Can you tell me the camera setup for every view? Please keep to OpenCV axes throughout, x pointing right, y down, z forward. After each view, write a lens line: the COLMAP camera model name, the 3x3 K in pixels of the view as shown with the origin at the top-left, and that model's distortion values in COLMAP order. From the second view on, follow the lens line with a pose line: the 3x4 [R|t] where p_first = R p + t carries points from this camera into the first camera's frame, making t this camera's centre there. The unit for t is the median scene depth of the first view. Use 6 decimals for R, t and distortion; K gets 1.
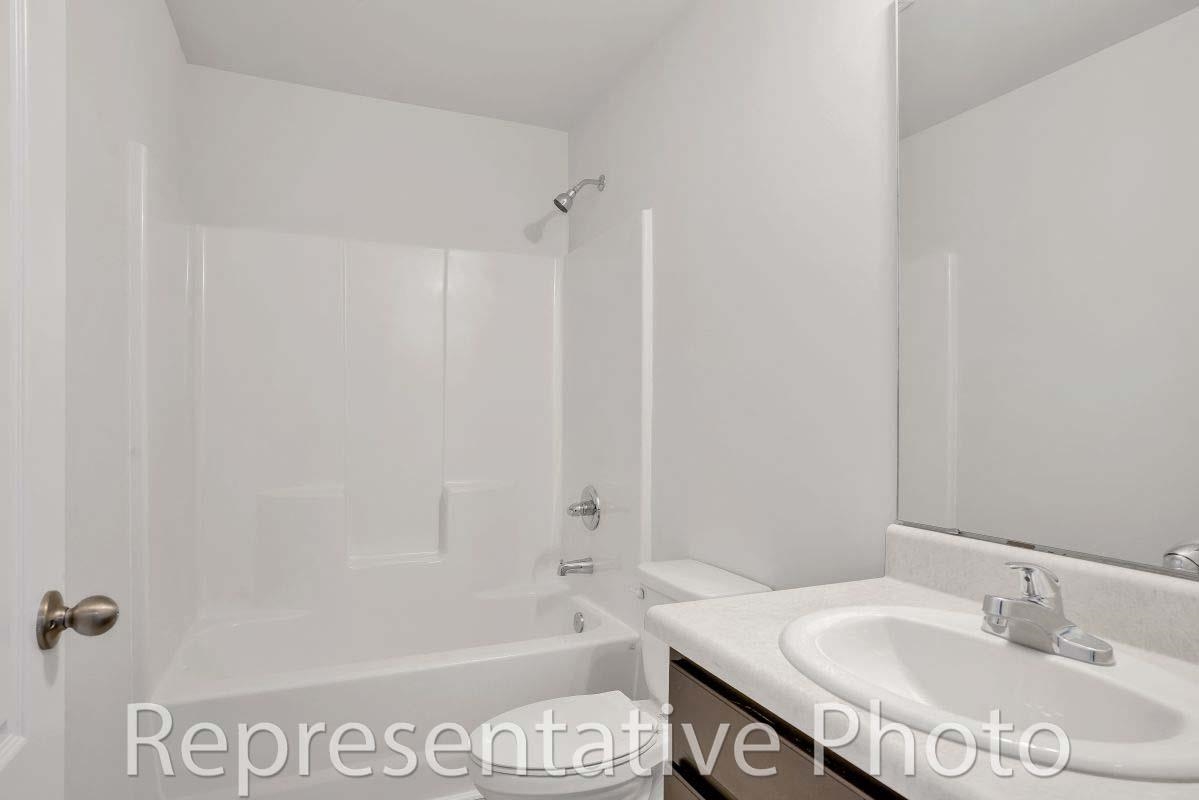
lens RADIAL K [[557.6, 0, 599.5], [0, 557.6, 400.0], [0, 0, 1]] dist [0.001405, -0.000431]
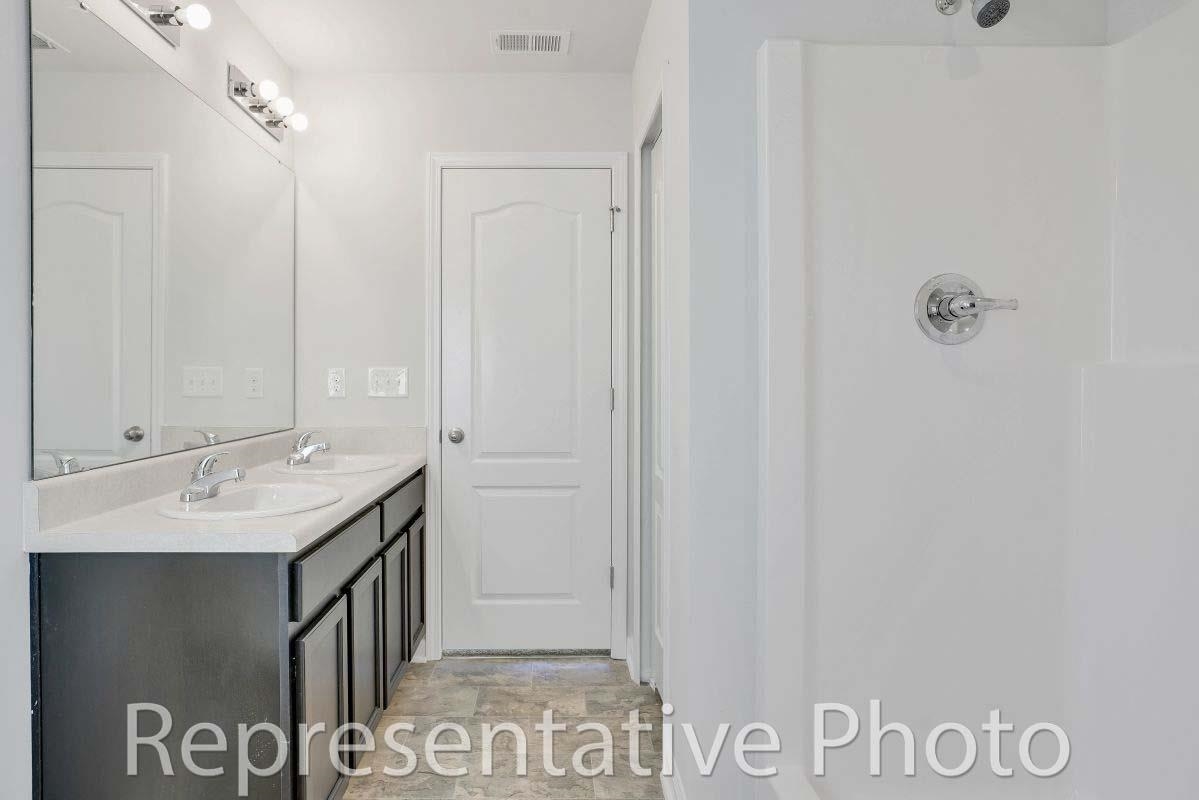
lens RADIAL K [[557.6, 0, 599.5], [0, 557.6, 400.0], [0, 0, 1]] dist [0.001405, -0.000431]
pose [[0.999981, -0.003643, -0.005044, -0.920934], [0.003643, 0.999993, 0.000054, 0.000909], [0.005044, -0.000073, 0.999987, 0.001084]]
